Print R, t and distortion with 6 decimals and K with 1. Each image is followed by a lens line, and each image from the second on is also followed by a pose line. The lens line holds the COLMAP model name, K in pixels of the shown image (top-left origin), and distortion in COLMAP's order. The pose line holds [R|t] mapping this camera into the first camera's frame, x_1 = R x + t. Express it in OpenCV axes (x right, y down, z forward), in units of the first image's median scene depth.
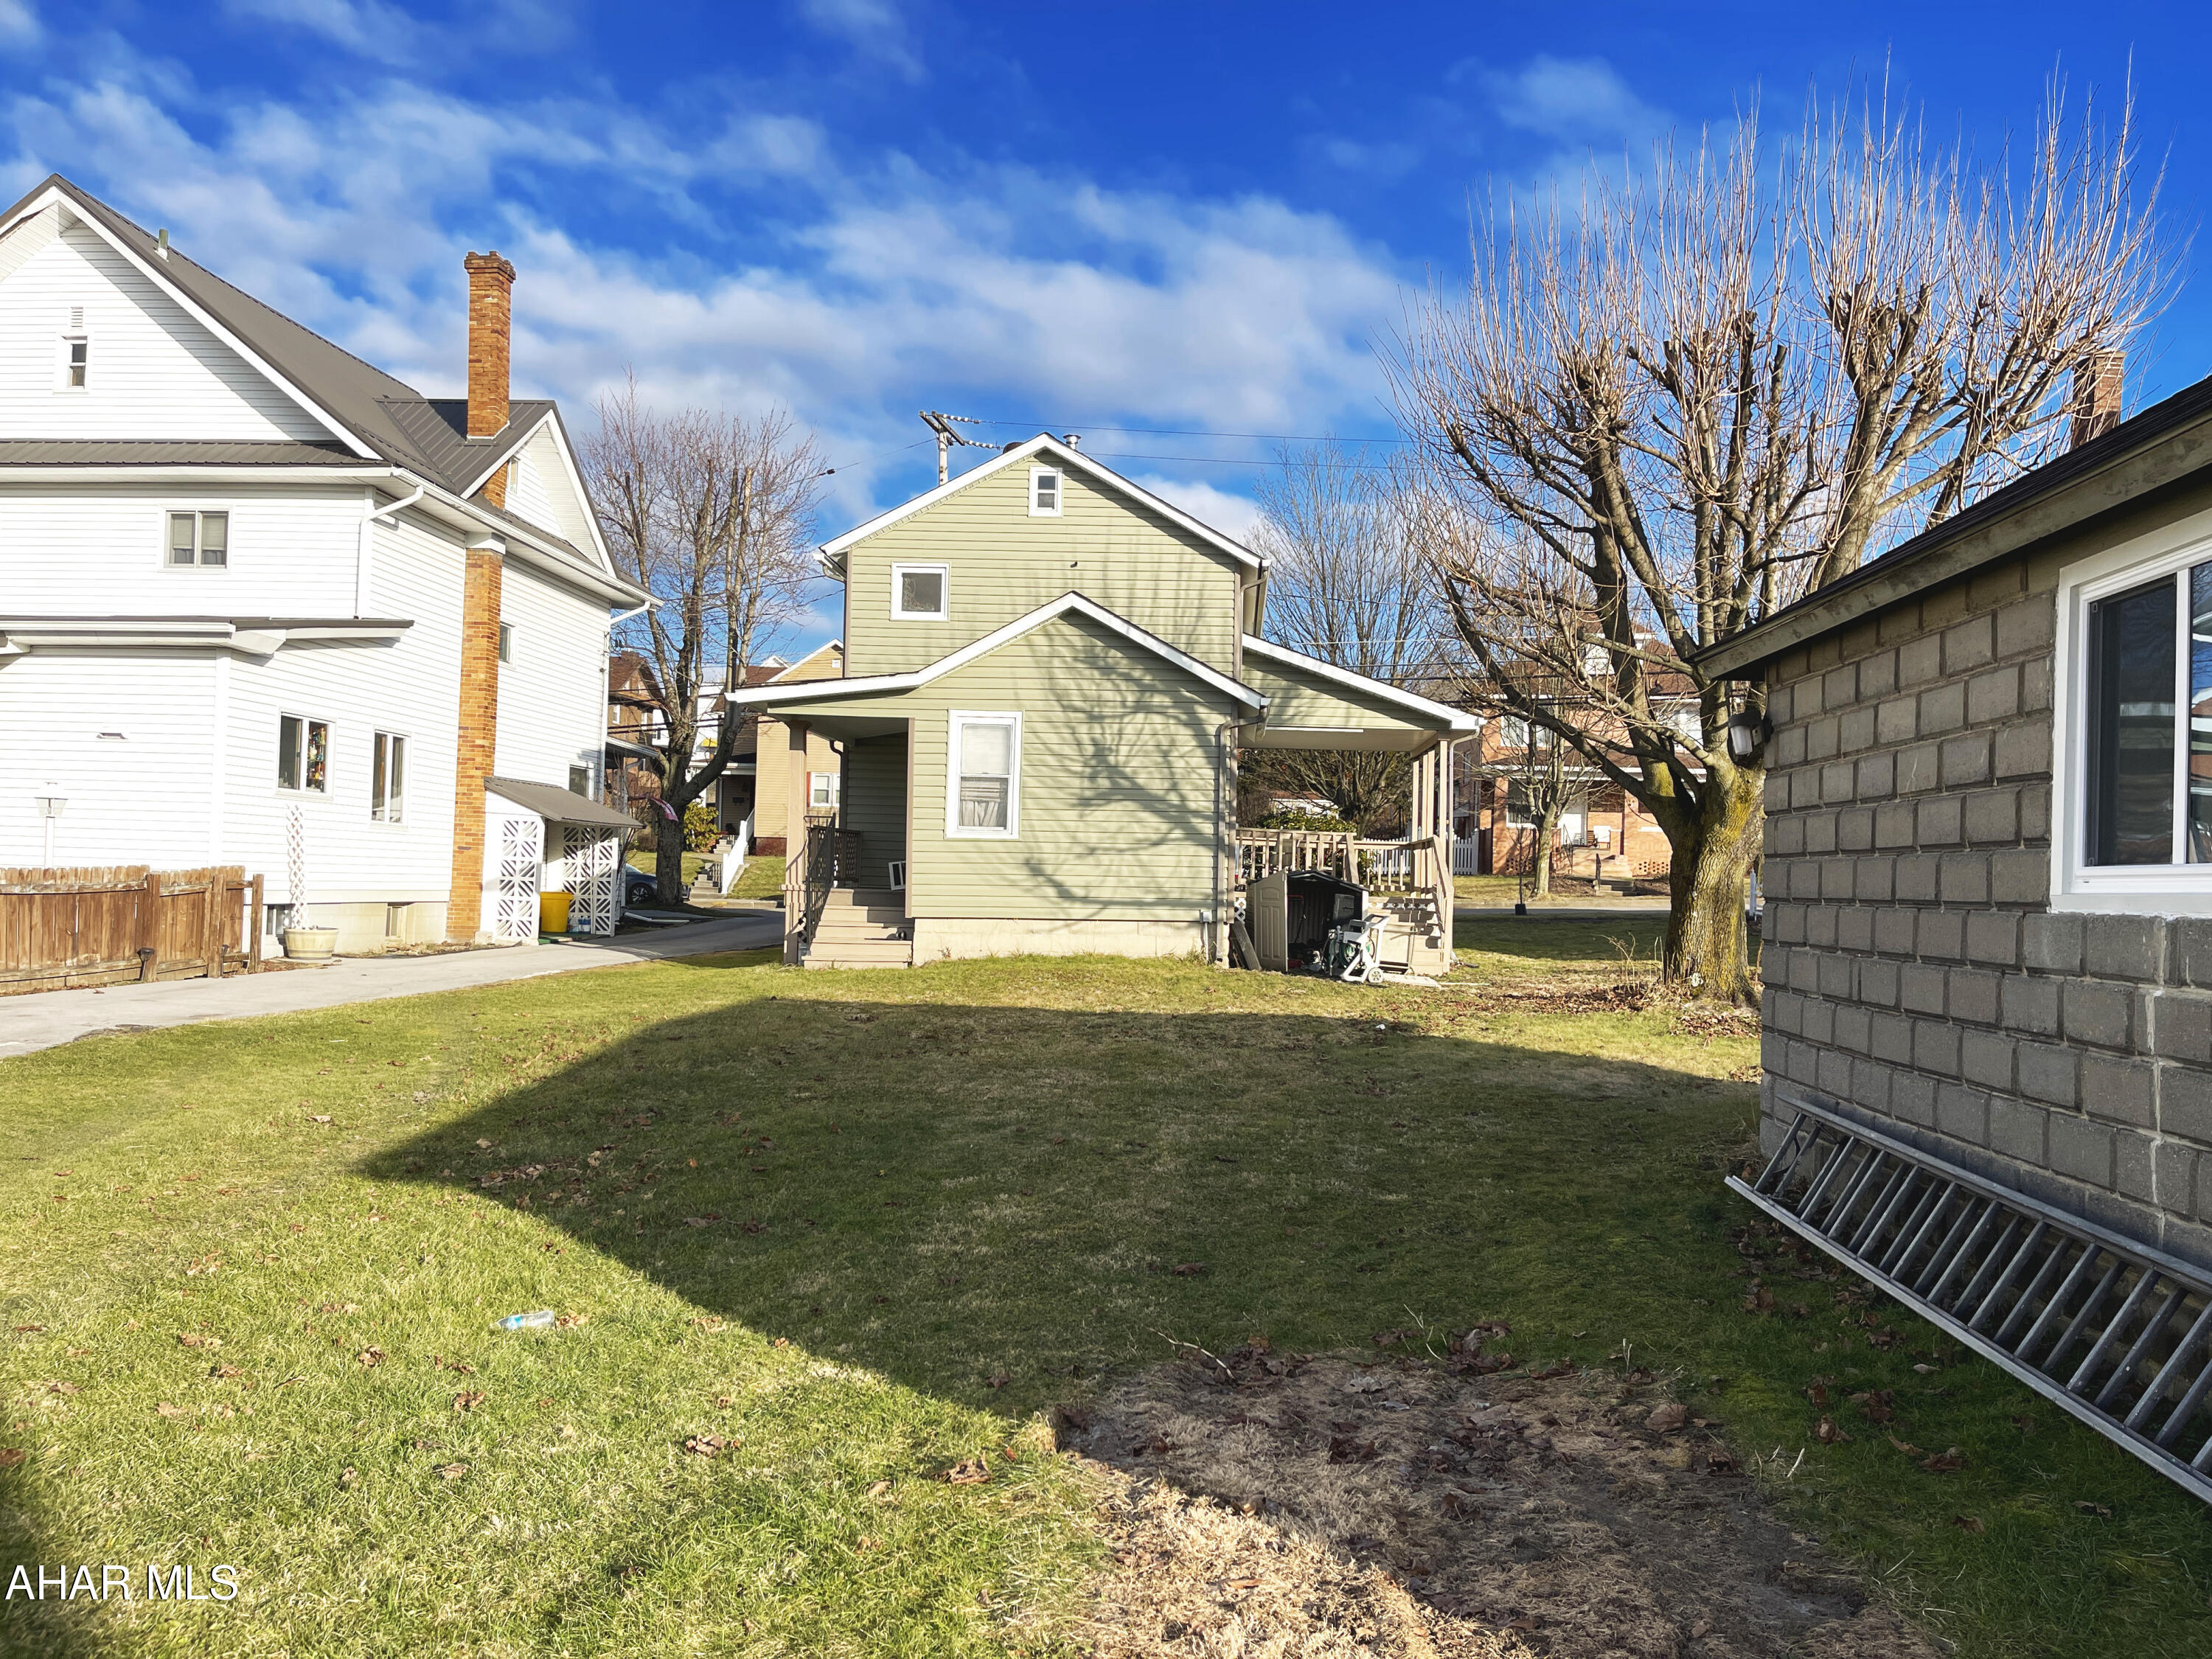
lens RADIAL K [[1671.1, 0, 1117.7], [0, 1671.1, 837.9], [0, 0, 1]] dist [0.057000, -0.074942]
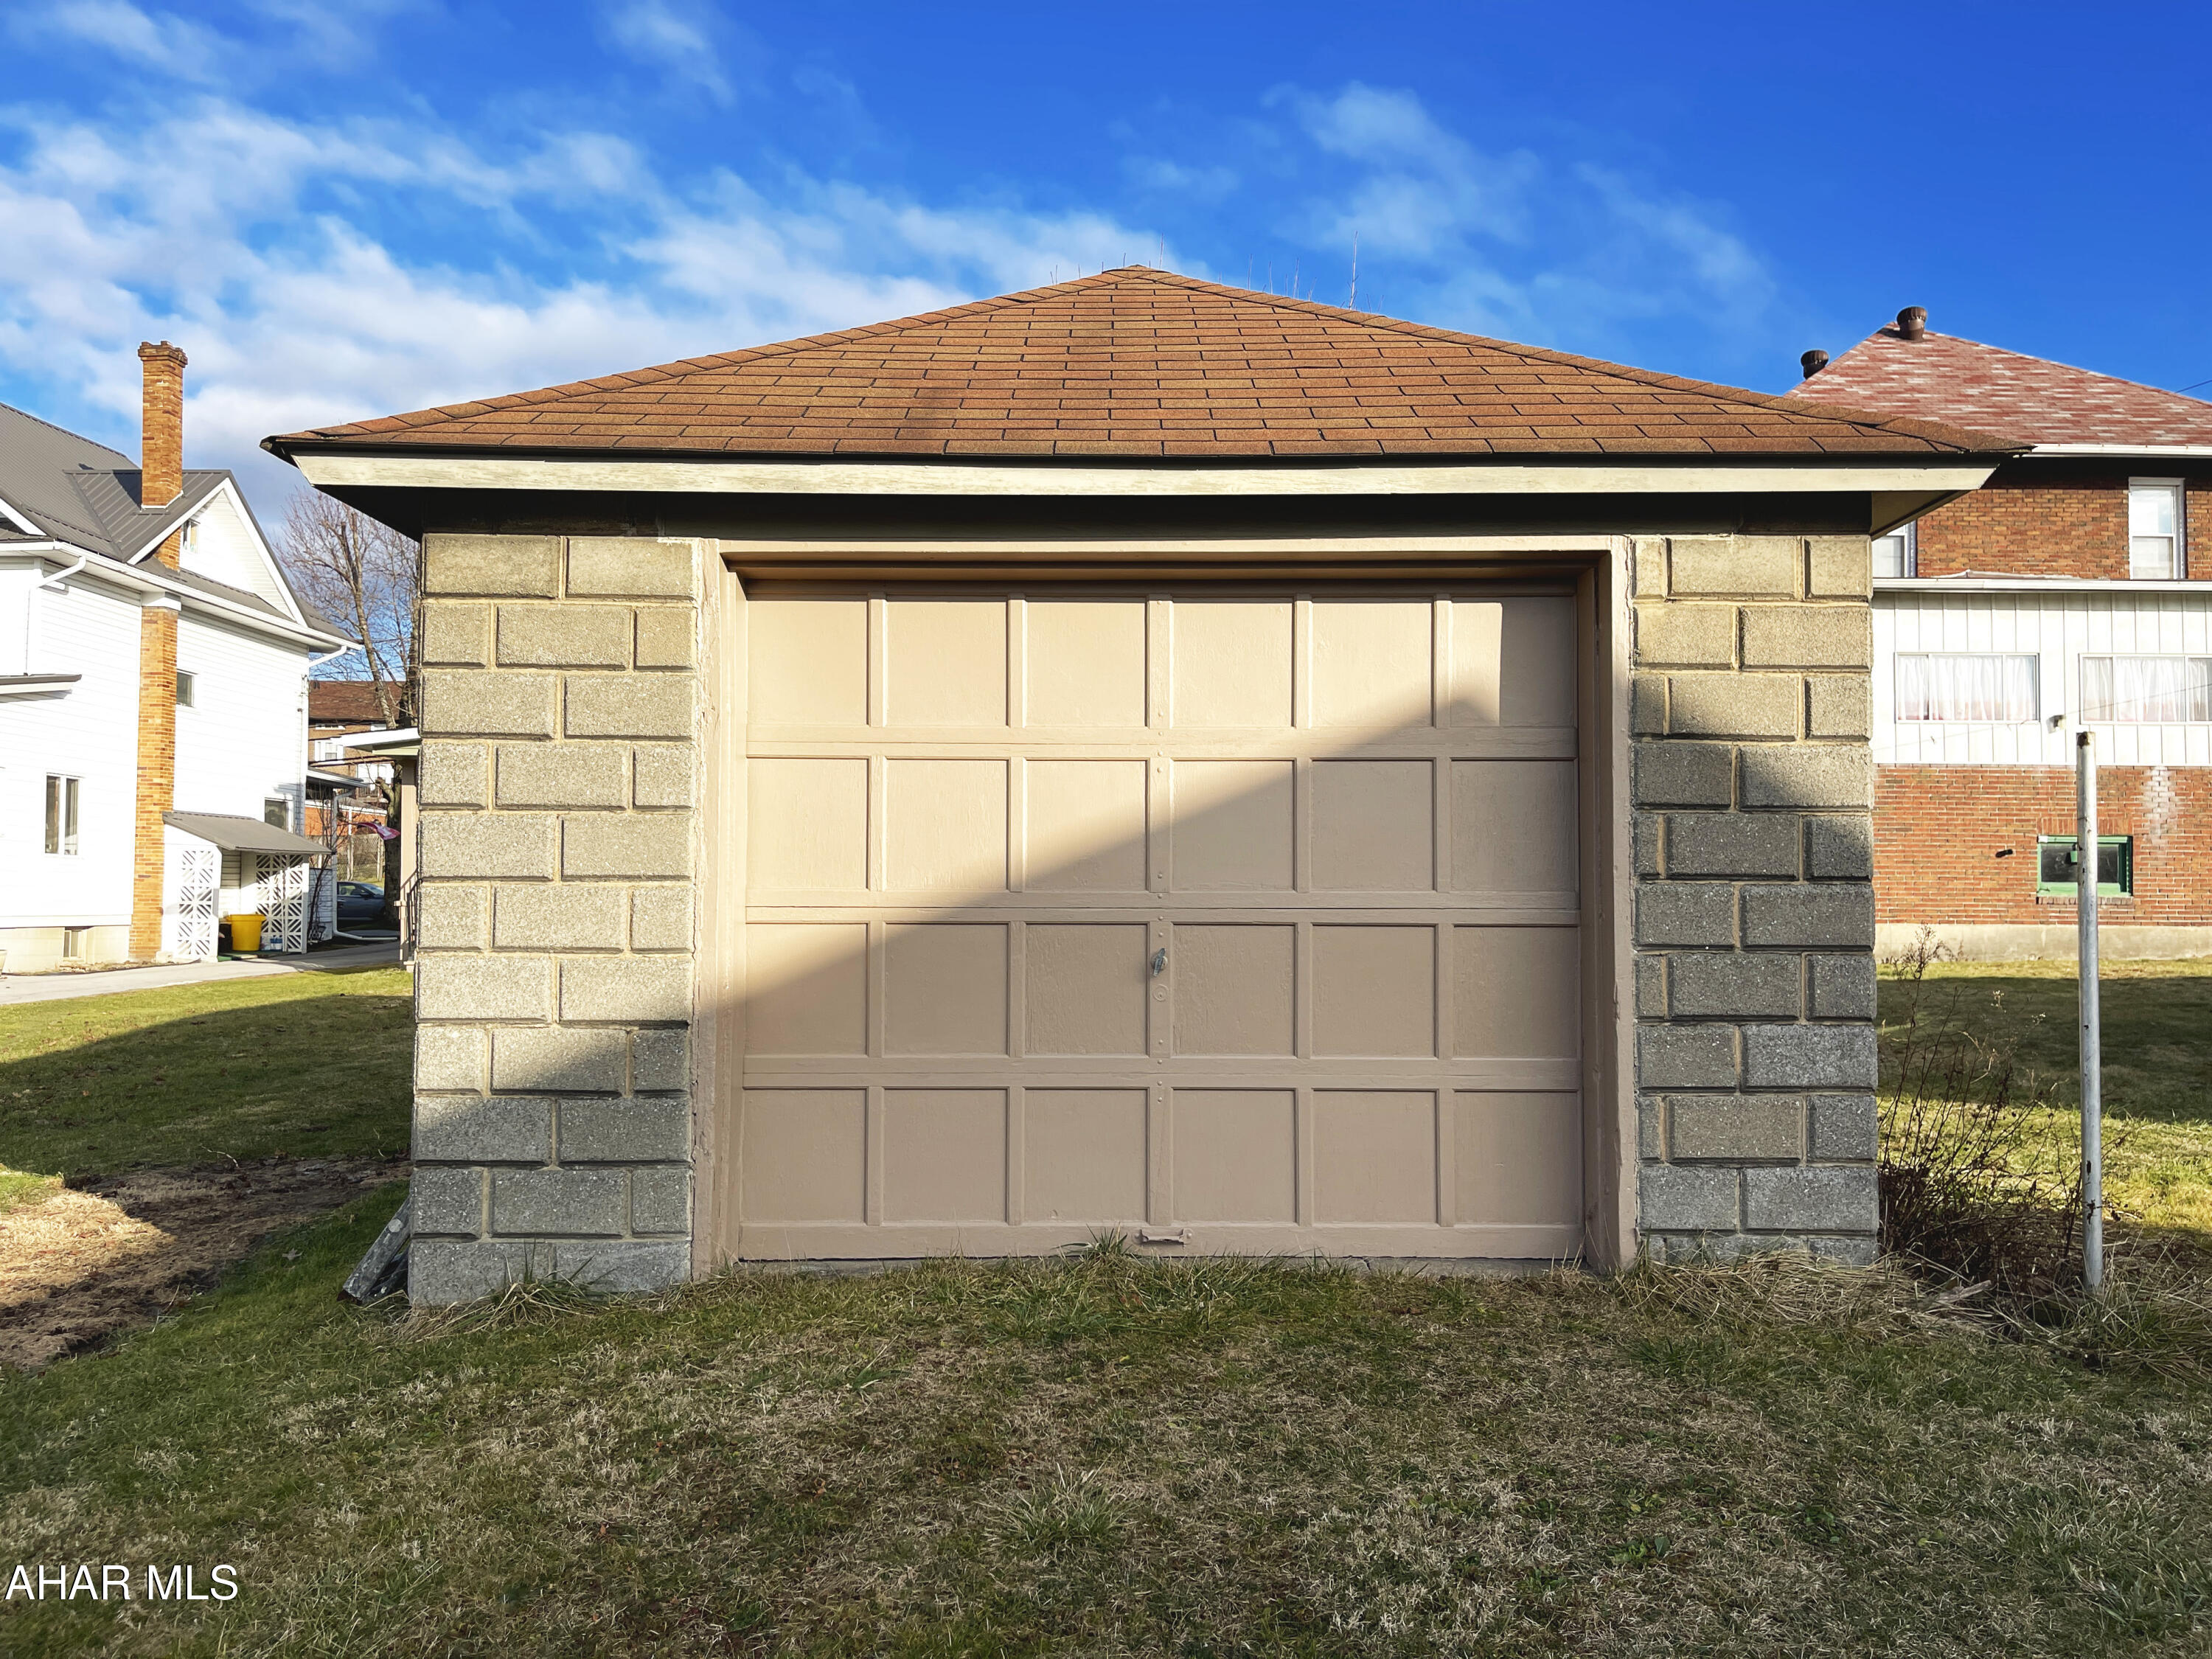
lens RADIAL K [[1671.1, 0, 1114.0], [0, 1671.1, 841.9], [0, 0, 1]] dist [0.057000, -0.074942]
pose [[0.997073, -0.021257, 0.073441, 0.167735], [0.021419, 0.999770, -0.001425, -0.001425], [-0.073394, 0.002994, 0.997299, -0.158117]]
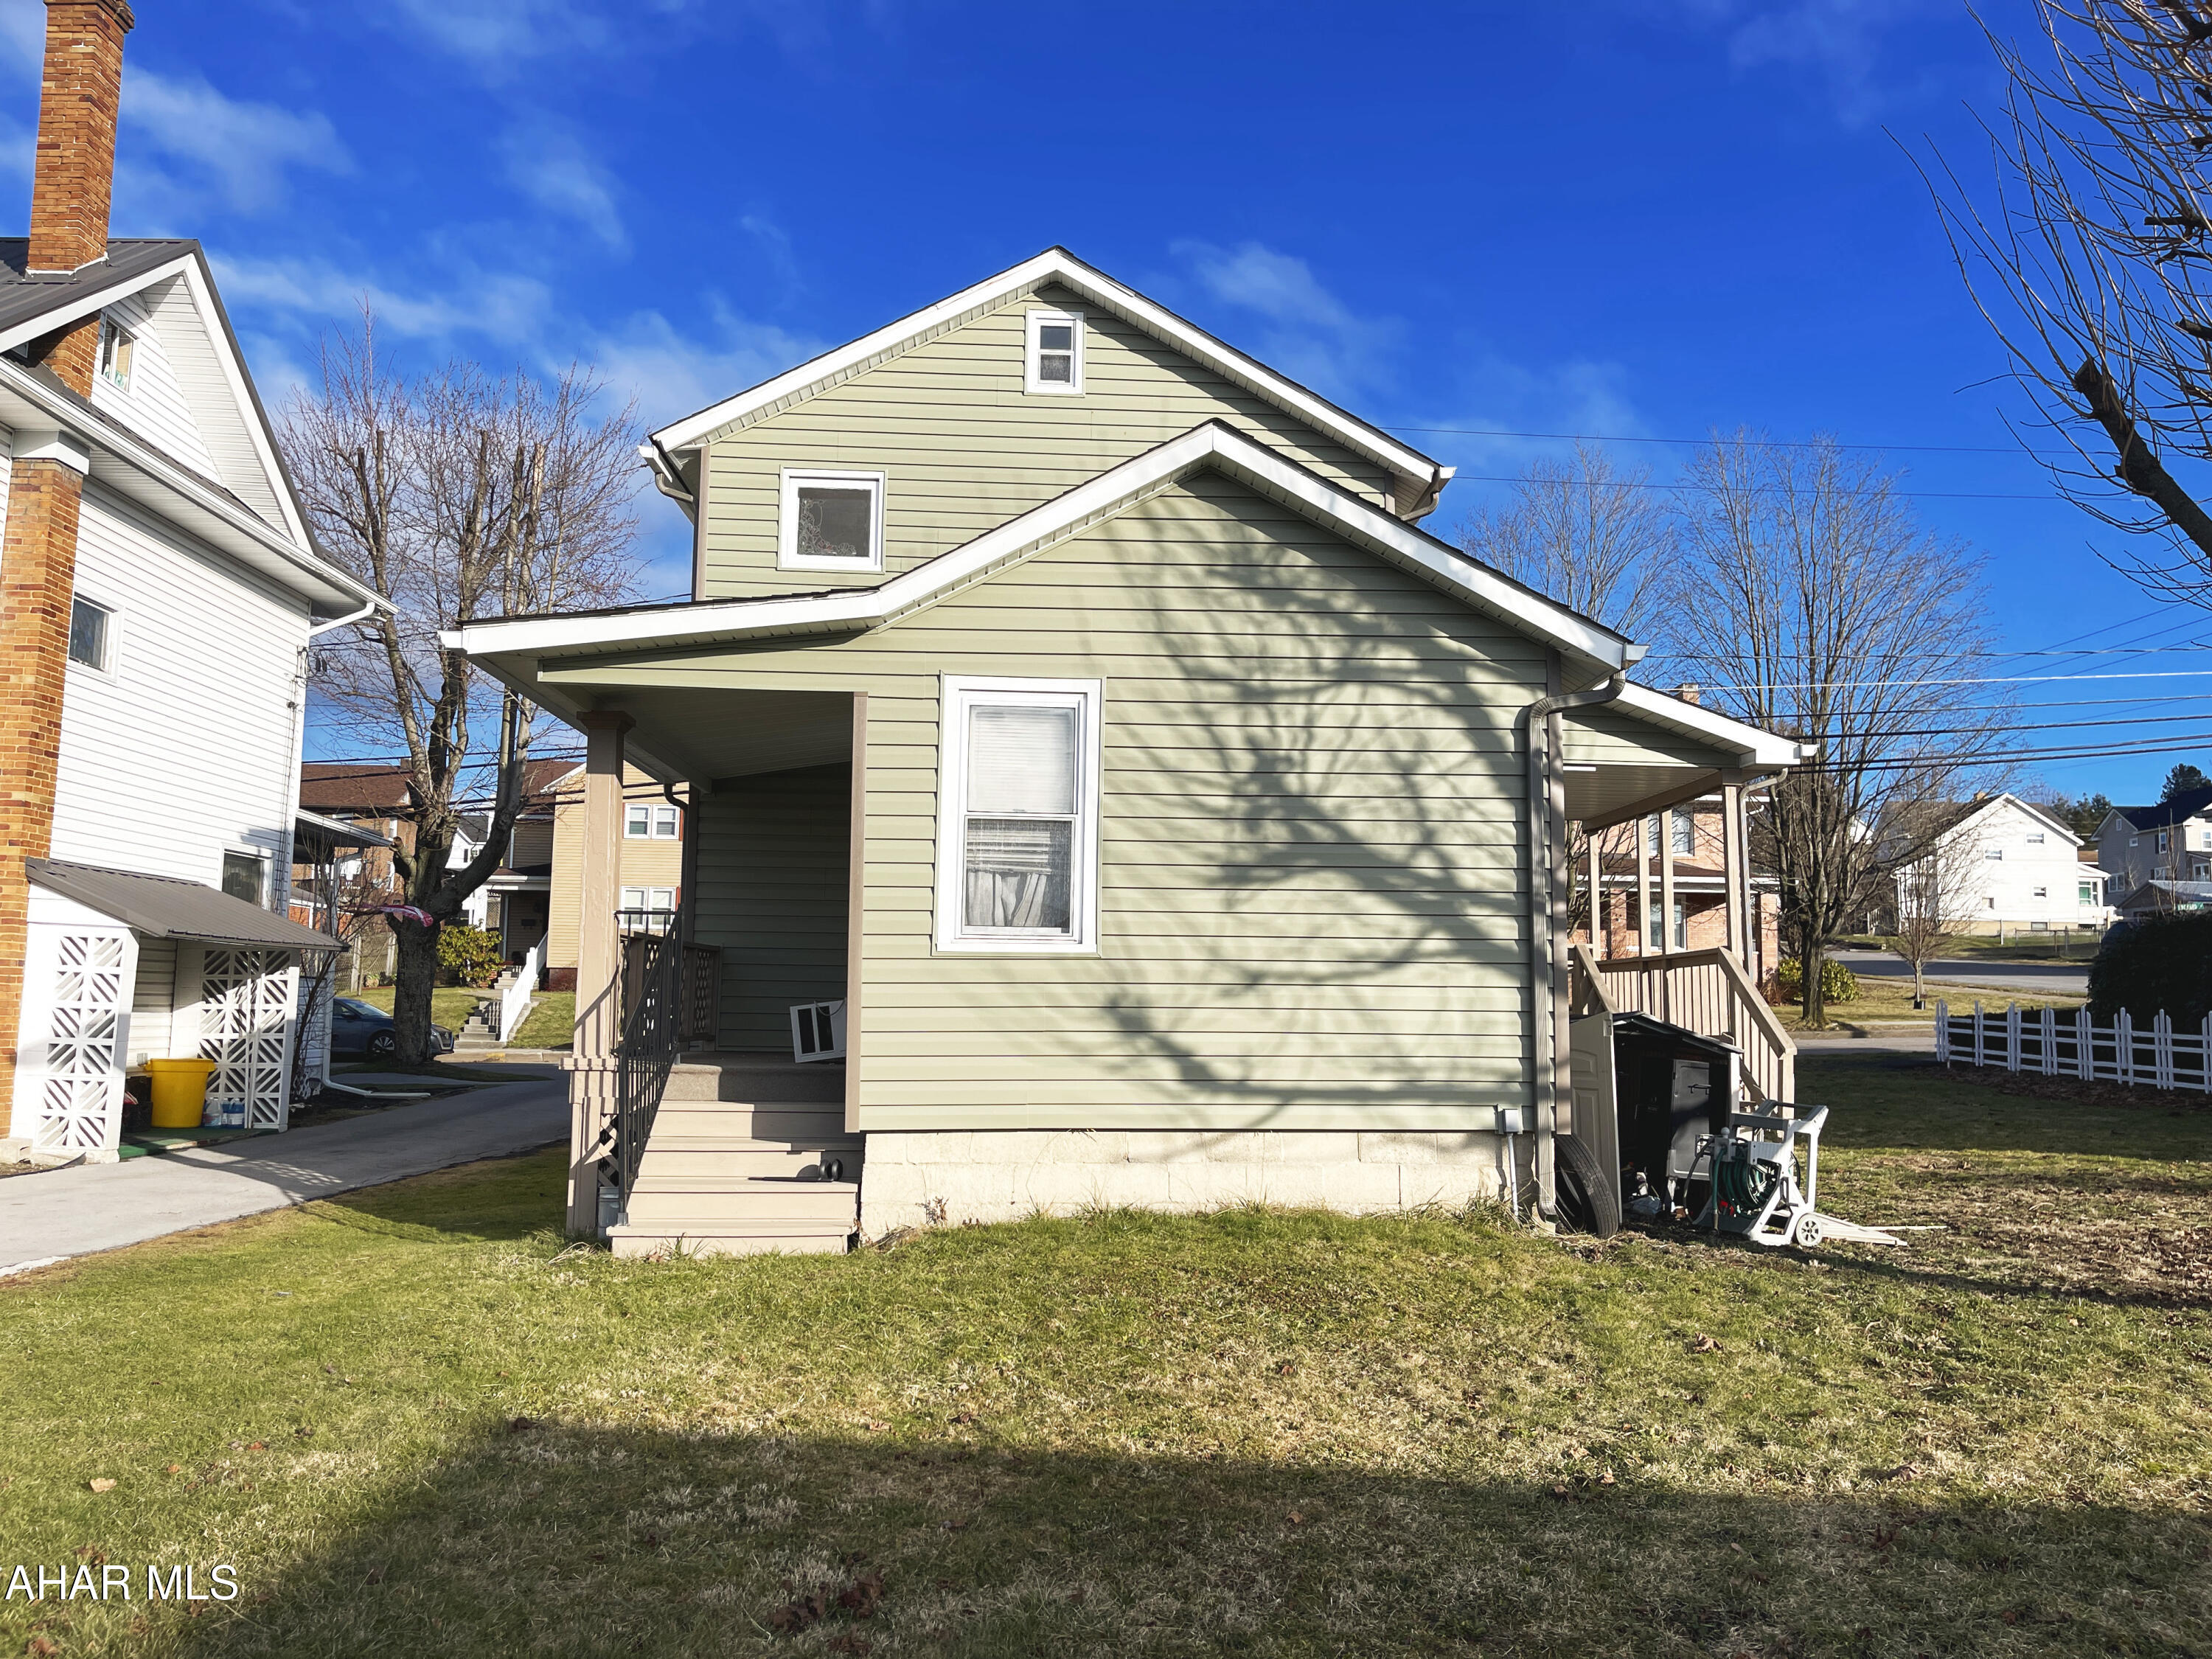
lens RADIAL K [[1671.1, 0, 1105.9], [0, 1671.1, 829.0], [0, 0, 1]] dist [0.057000, -0.074942]
pose [[0.994817, -0.000757, 0.101681, -0.077605], [0.009067, 0.996649, -0.081289, 0.002791], [-0.101279, 0.081790, 0.991490, 0.408630]]
